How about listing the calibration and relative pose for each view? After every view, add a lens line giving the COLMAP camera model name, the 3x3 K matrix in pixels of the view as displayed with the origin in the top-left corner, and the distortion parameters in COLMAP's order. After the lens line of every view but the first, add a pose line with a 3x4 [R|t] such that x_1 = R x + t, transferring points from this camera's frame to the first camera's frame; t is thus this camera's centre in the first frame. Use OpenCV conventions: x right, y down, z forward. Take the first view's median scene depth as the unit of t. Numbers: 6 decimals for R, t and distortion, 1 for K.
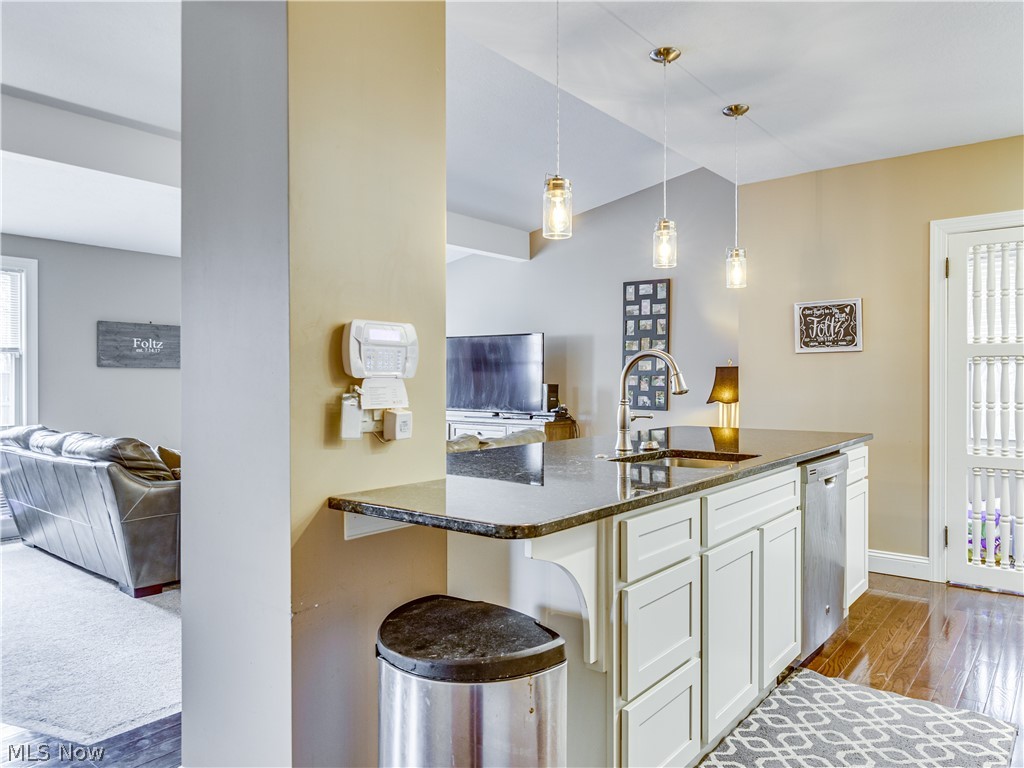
lens RADIAL K [[723.1, 0, 512.5], [0, 723.1, 383.7], [0, 0, 1]] dist [-0.003588, -0.004275]
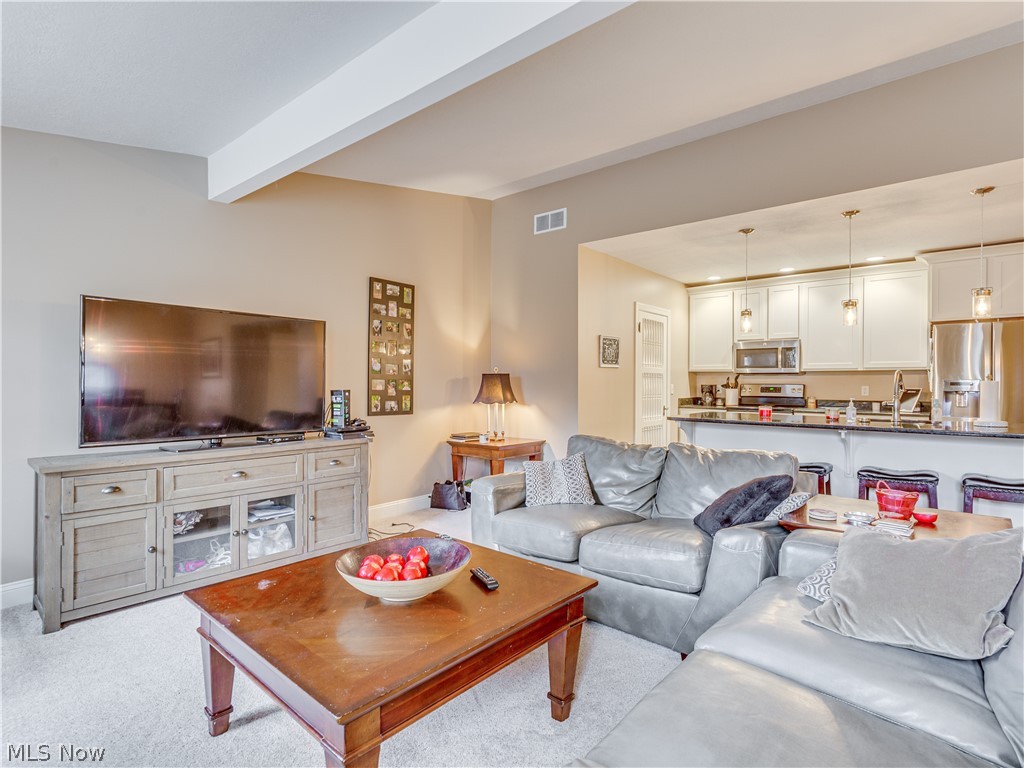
lens RADIAL K [[524.8, 0, 534.7], [0, 524.8, 380.5], [0, 0, 1]] dist [0.004002, -0.001567]
pose [[-0.012947, 0.005466, 0.999901, -0.522396], [0.004023, 0.999977, -0.005414, -0.005777], [-0.999908, 0.003952, -0.012969, 0.828930]]
